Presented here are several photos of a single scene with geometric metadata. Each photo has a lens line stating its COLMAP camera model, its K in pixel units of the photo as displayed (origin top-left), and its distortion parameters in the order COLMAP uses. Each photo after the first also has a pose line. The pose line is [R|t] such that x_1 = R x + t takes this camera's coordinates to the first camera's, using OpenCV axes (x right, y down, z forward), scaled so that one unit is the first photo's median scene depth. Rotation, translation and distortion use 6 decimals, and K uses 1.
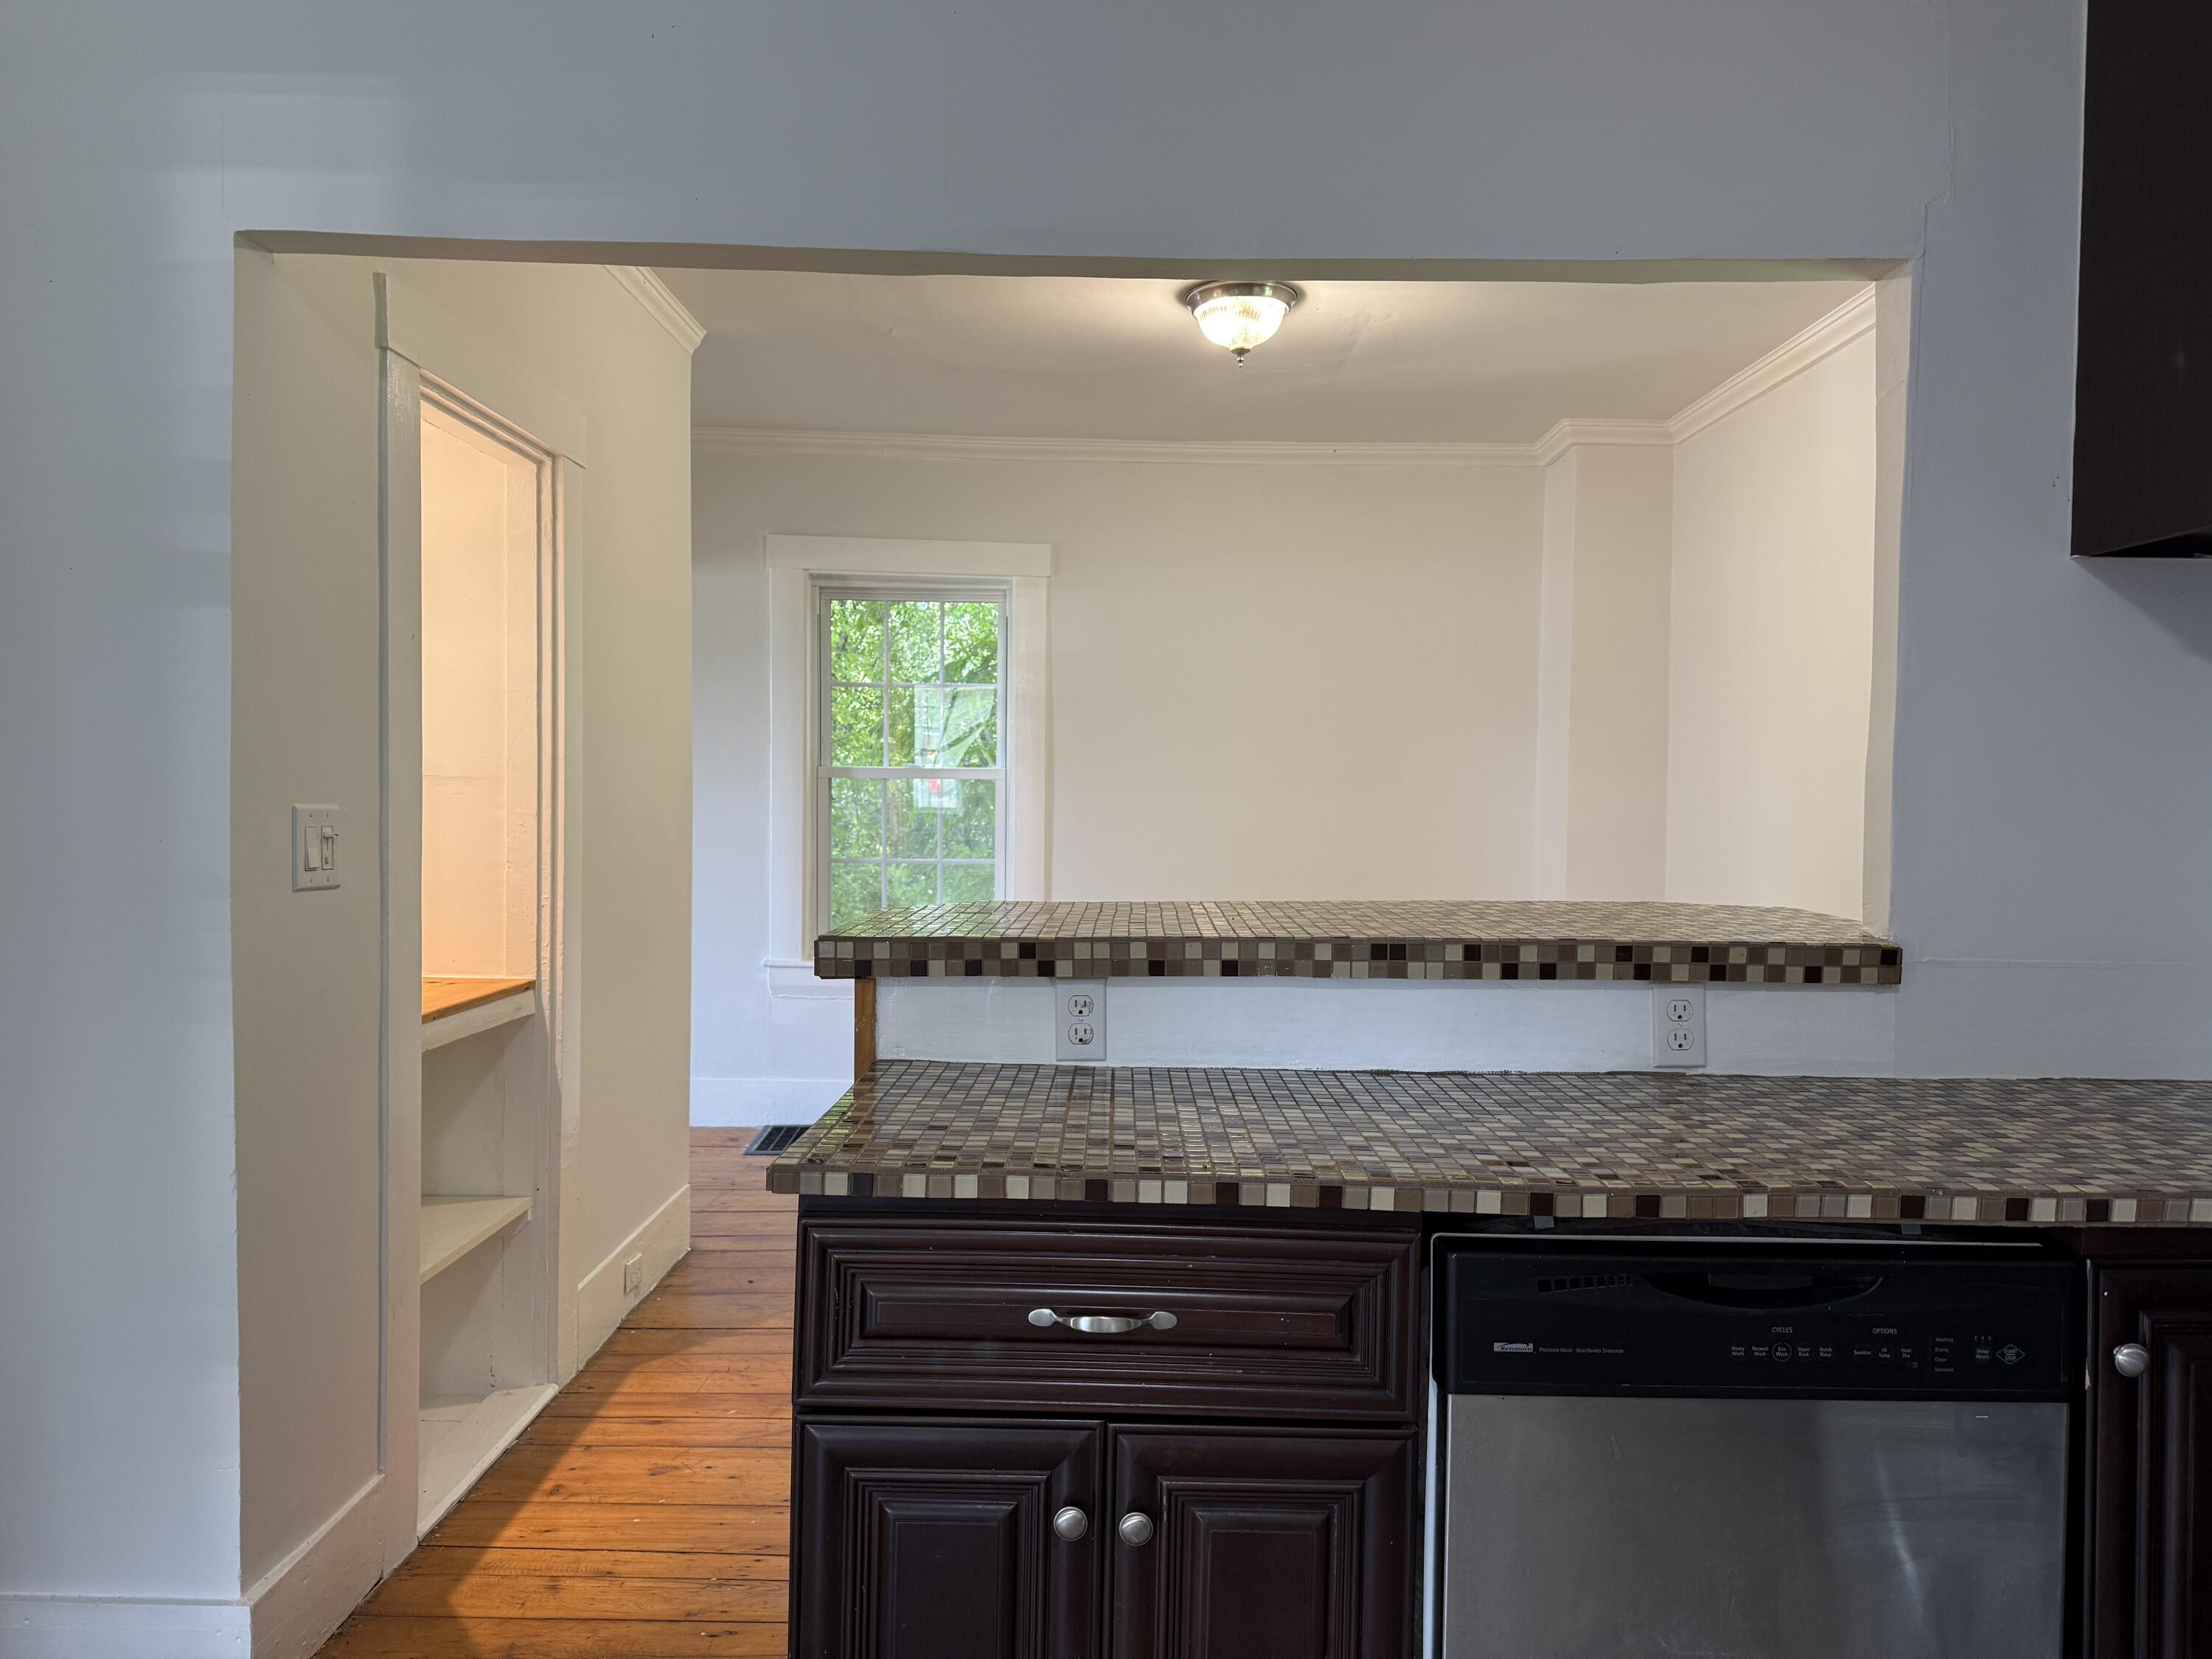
lens RADIAL K [[1565.5, 0, 1100.7], [0, 1565.5, 844.5], [0, 0, 1]] dist [0.124148, -0.182674]
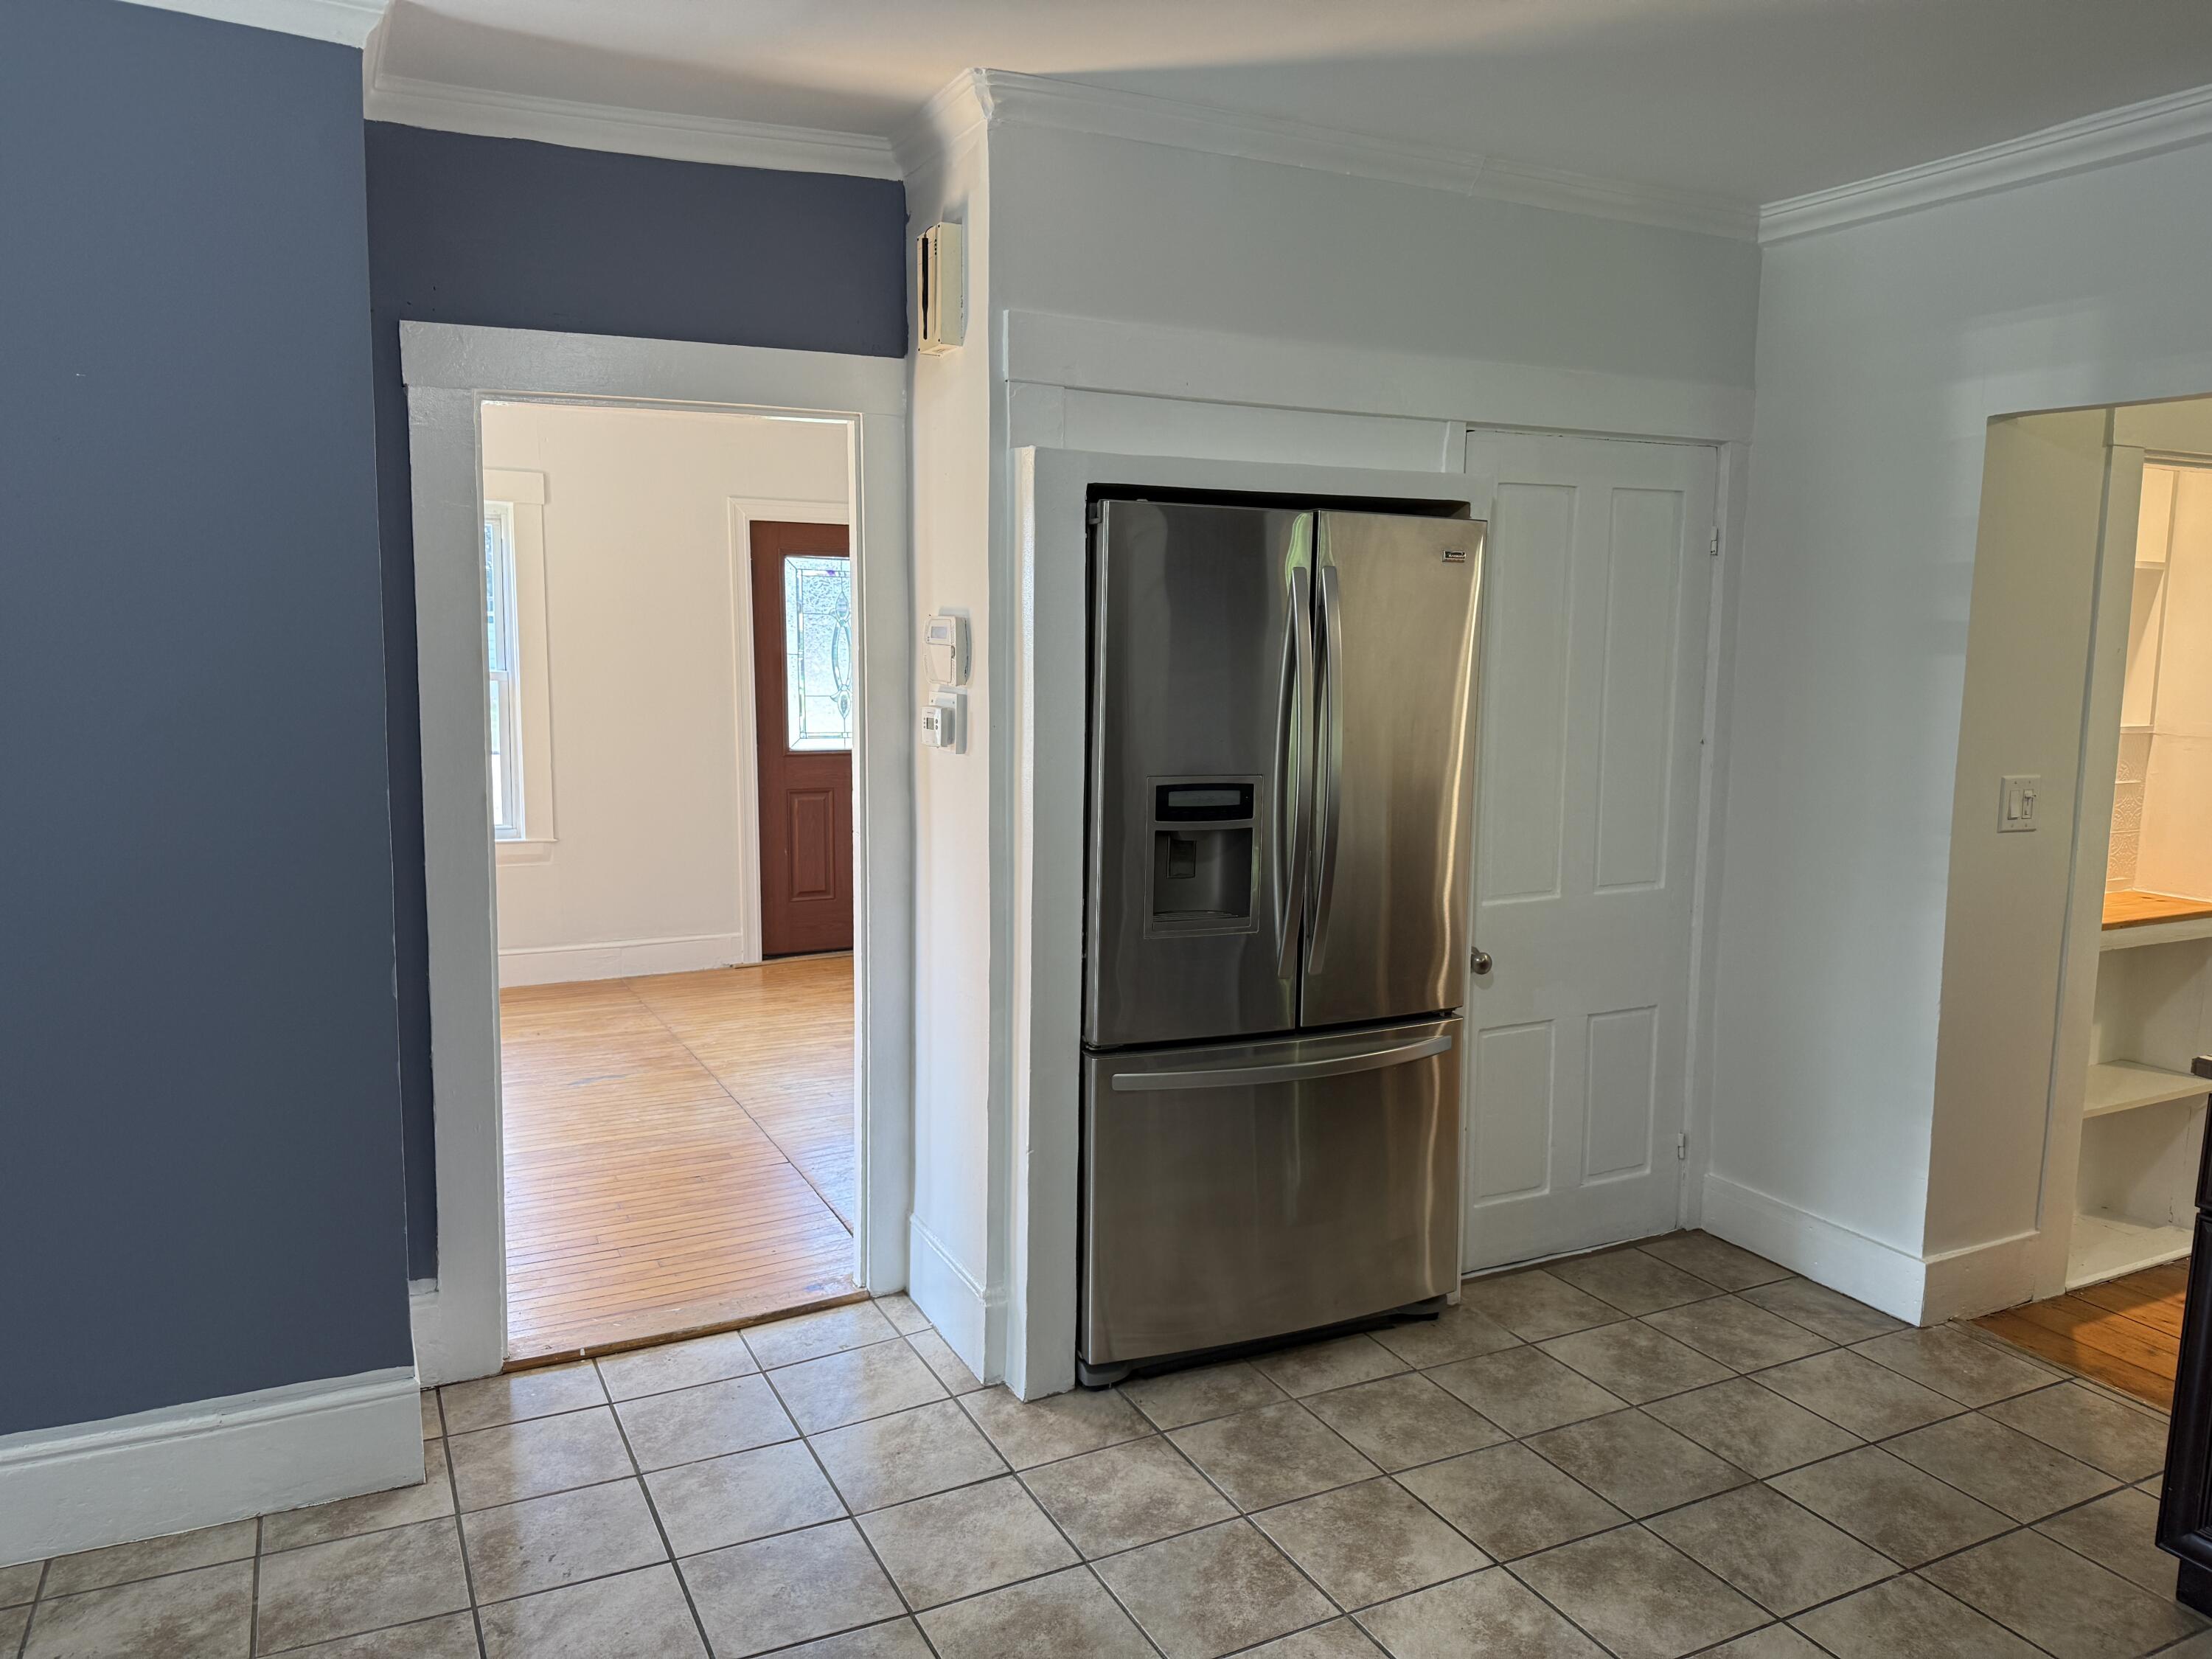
lens RADIAL K [[1565.5, 0, 1100.7], [0, 1565.5, 844.5], [0, 0, 1]] dist [0.124148, -0.182674]
pose [[0.460087, 0.108894, -0.881171, 0.493090], [-0.028784, 0.993758, 0.107779, -0.108859], [0.887407, -0.024223, 0.460349, -0.515685]]
